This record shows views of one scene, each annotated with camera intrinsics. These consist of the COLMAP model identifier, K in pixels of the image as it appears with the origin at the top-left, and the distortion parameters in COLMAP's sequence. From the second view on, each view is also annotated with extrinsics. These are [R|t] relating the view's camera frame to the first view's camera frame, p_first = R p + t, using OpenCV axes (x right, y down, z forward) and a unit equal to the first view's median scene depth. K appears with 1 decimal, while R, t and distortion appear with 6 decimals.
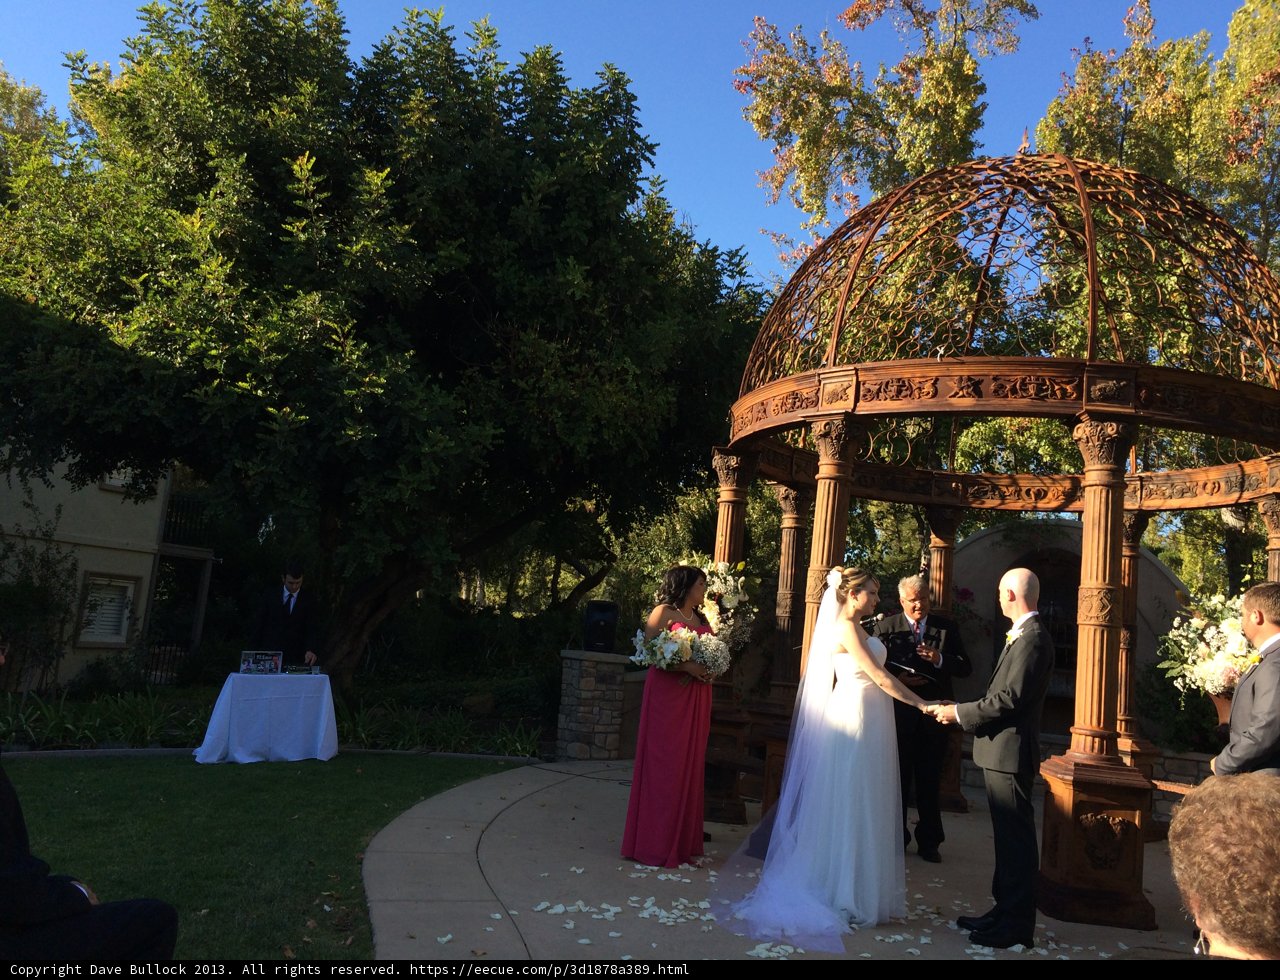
lens RADIAL K [[1085.5, 0, 638.7], [0, 1085.5, 486.9], [0, 0, 1]] dist [0.068895, -0.092331]
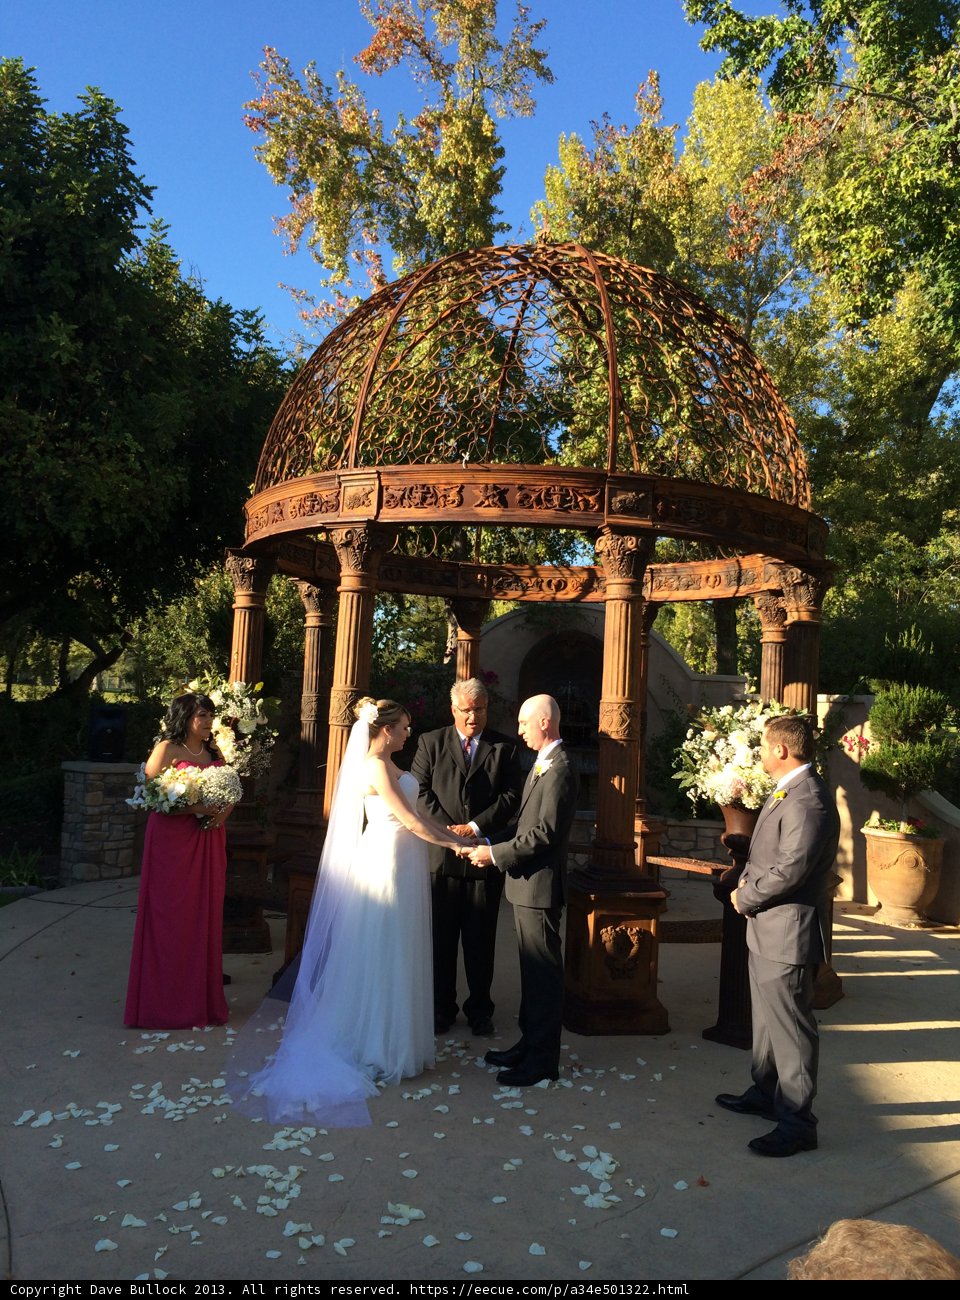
lens RADIAL K [[1085.6, 0, 478.6], [0, 1085.6, 641.2], [0, 0, 1]] dist [0.069382, -0.091867]
pose [[0.960358, -0.032600, 0.276856, 0.015938], [0.007640, 0.995844, 0.090759, -0.037593], [-0.278664, -0.085046, 0.956616, 0.061634]]
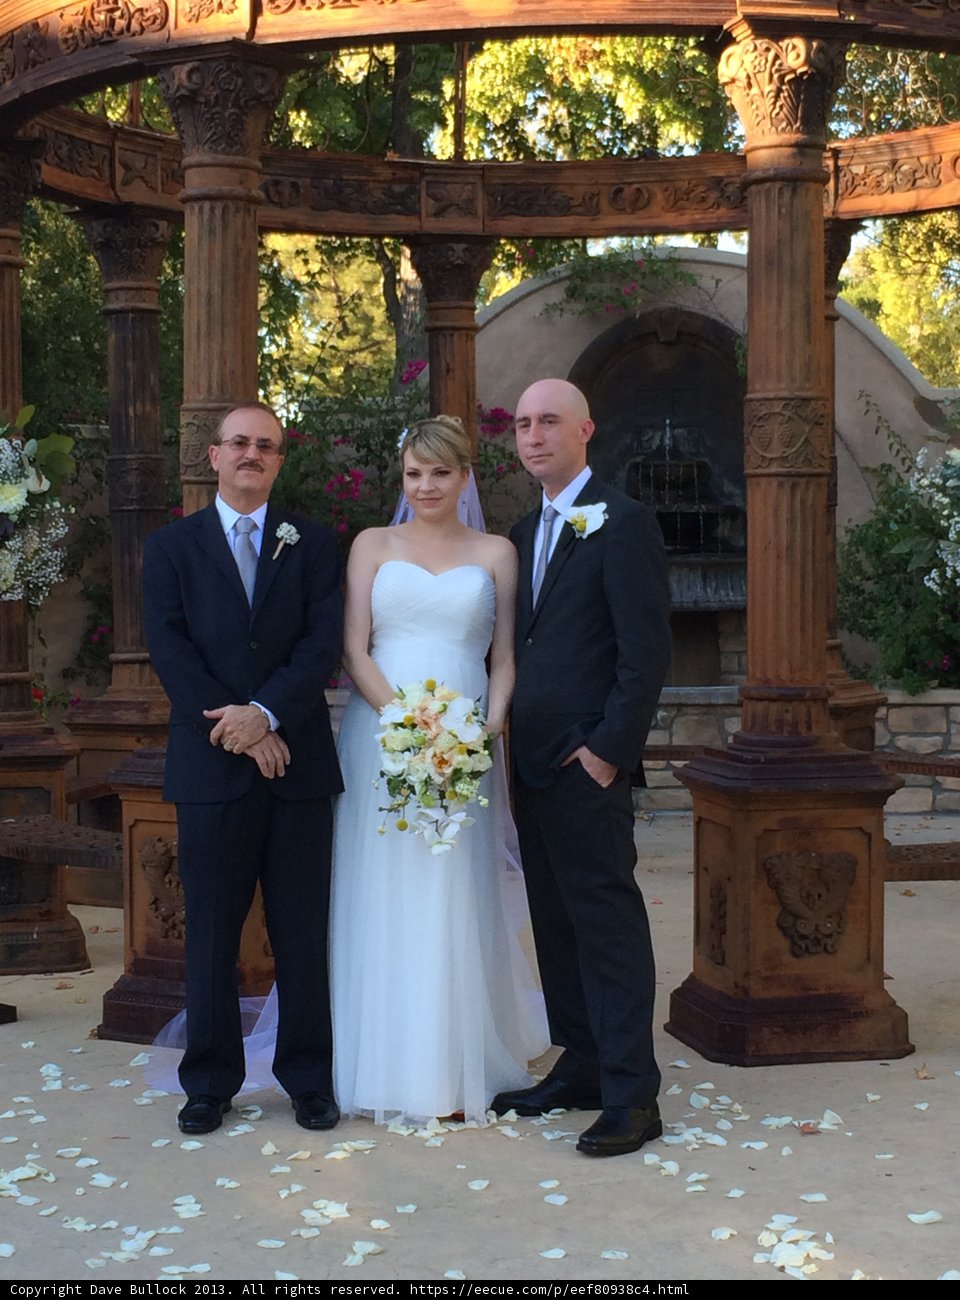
lens RADIAL K [[2354.0, 0, 485.7], [0, 2354.0, 610.9], [0, 0, 1]] dist [0.068266, 0.000000]
pose [[0.953325, -0.110691, 0.280926, -0.003175], [0.061078, 0.981842, 0.179596, -0.006424], [-0.295704, -0.154055, 0.942776, 0.035116]]
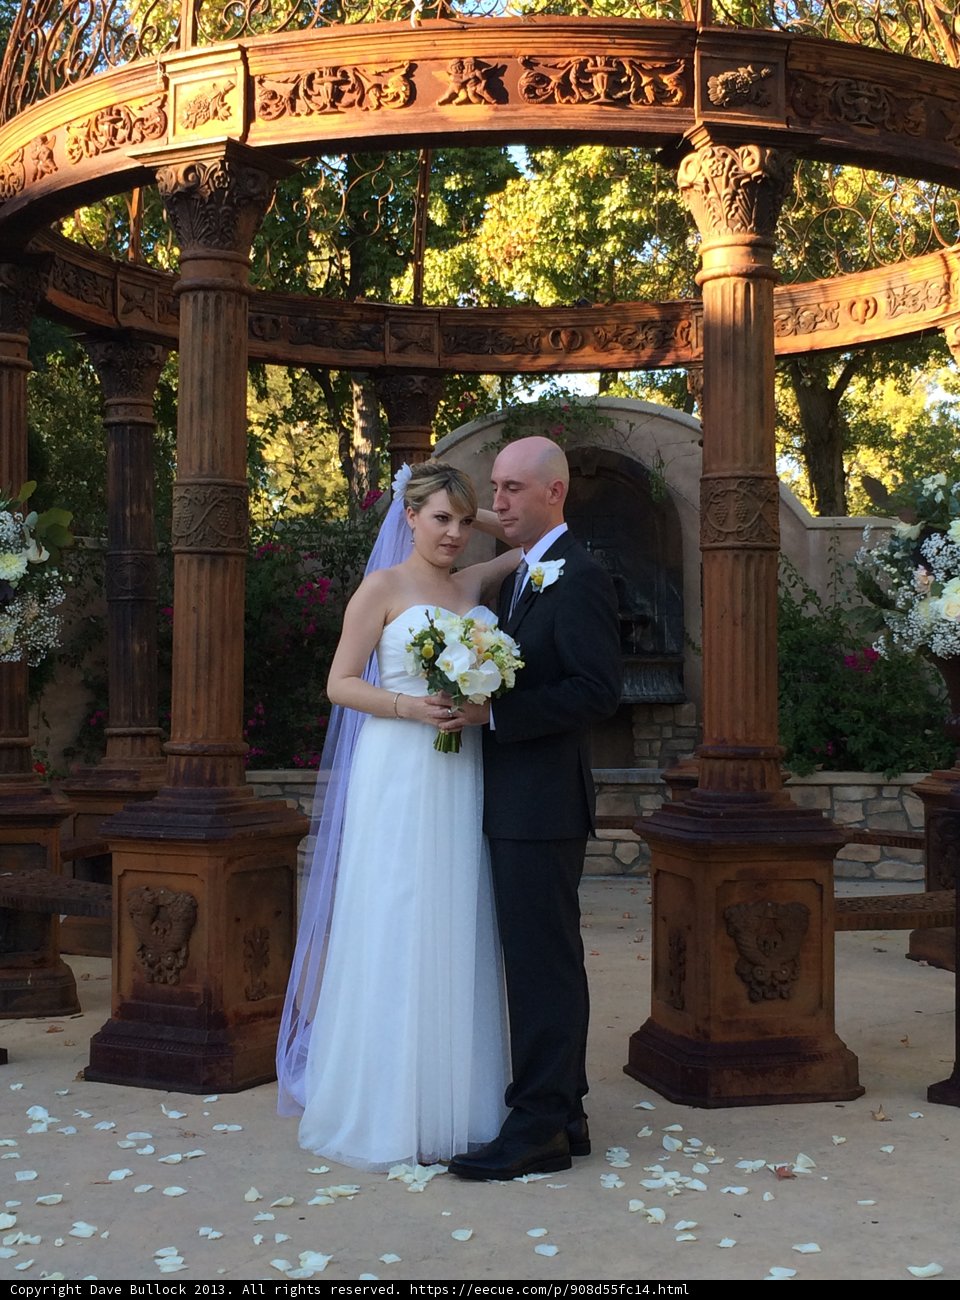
lens RADIAL K [[1861.1, 0, 478.8], [0, 1861.1, 636.3], [0, 0, 1]] dist [0.063664, 0.000000]
pose [[0.943045, -0.088522, 0.320671, 0.011747], [0.047733, 0.989978, 0.132909, 0.030307], [-0.329223, -0.110033, 0.937819, 0.143939]]
